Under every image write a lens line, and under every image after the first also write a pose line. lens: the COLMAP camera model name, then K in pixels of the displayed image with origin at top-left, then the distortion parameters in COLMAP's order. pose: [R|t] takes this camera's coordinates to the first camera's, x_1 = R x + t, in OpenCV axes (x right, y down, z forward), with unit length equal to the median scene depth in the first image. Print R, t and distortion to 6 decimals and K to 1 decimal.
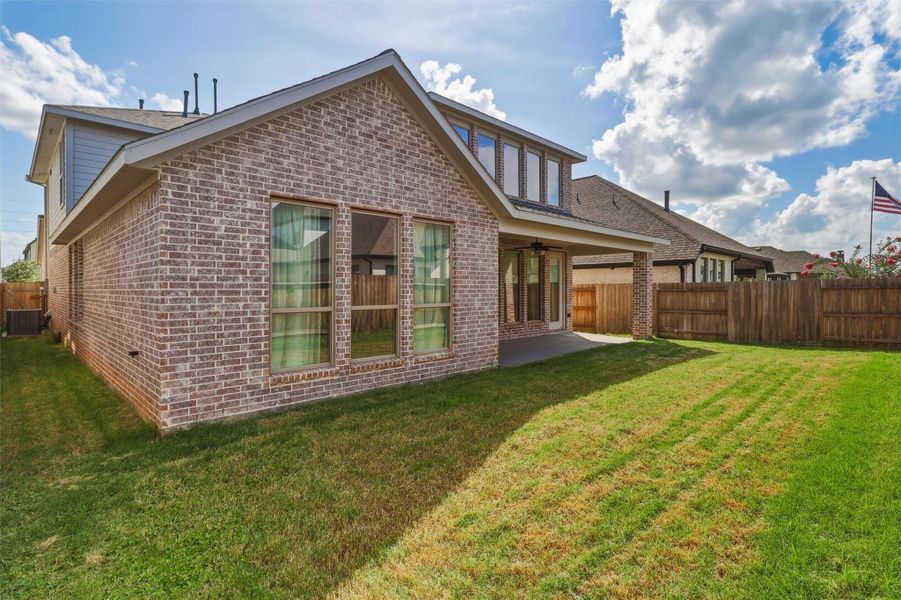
lens RADIAL K [[450.4, 0, 452.5], [0, 450.4, 292.4], [0, 0, 1]] dist [0.002893, 0.000472]
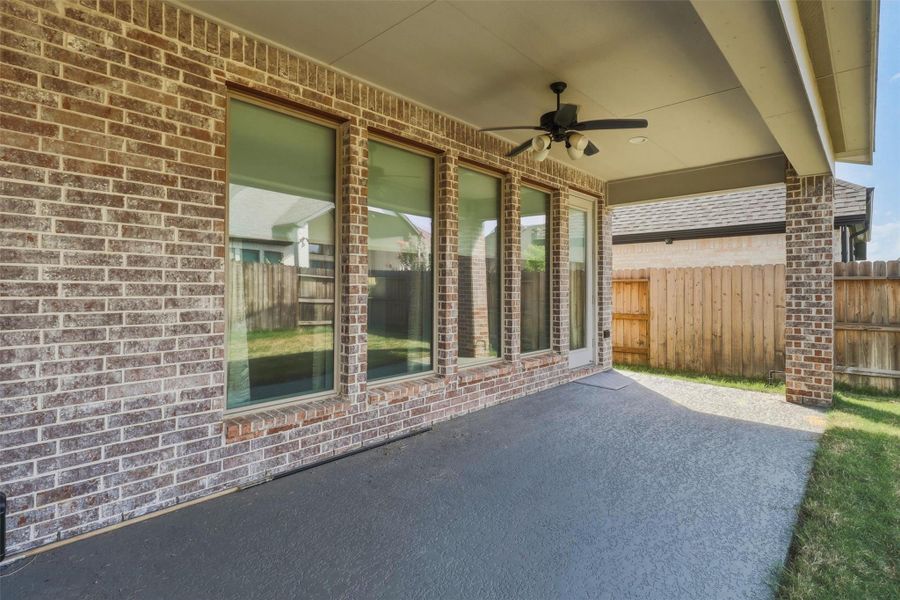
lens RADIAL K [[449.9, 0, 448.9], [0, 449.9, 290.8], [0, 0, 1]] dist [0.002893, 0.000472]
pose [[0.998841, -0.000379, 0.048133, 0.081973], [0.000478, 0.999998, -0.002036, 0.007700], [-0.048132, 0.002057, 0.998839, 0.597726]]
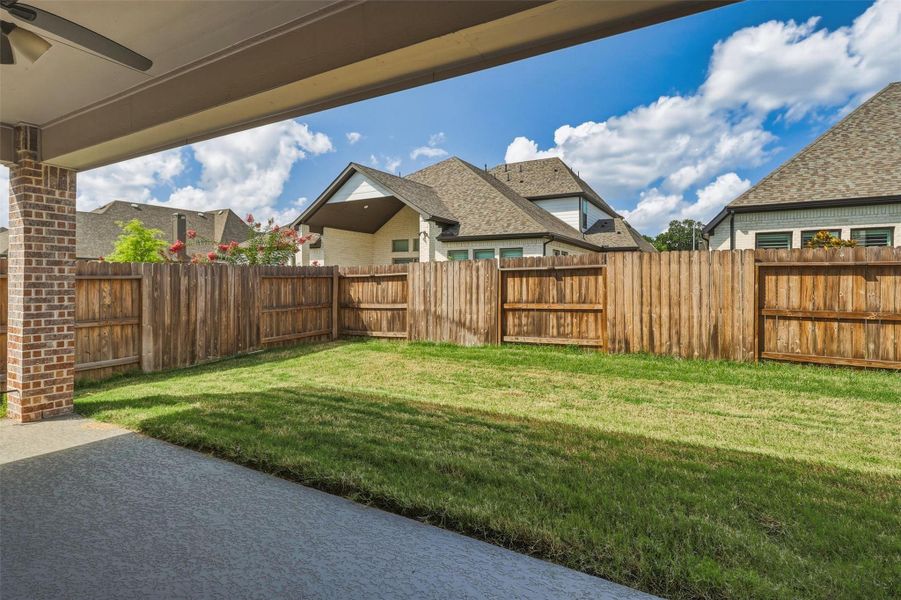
lens RADIAL K [[450.4, 0, 466.8], [0, 450.4, 290.5], [0, 0, 1]] dist [0.002893, 0.000472]
pose [[-0.278491, -0.017444, 0.960280, -0.015520], [0.003925, 0.999806, 0.019301, 0.000347], [-0.960431, 0.009144, -0.278368, 0.752519]]
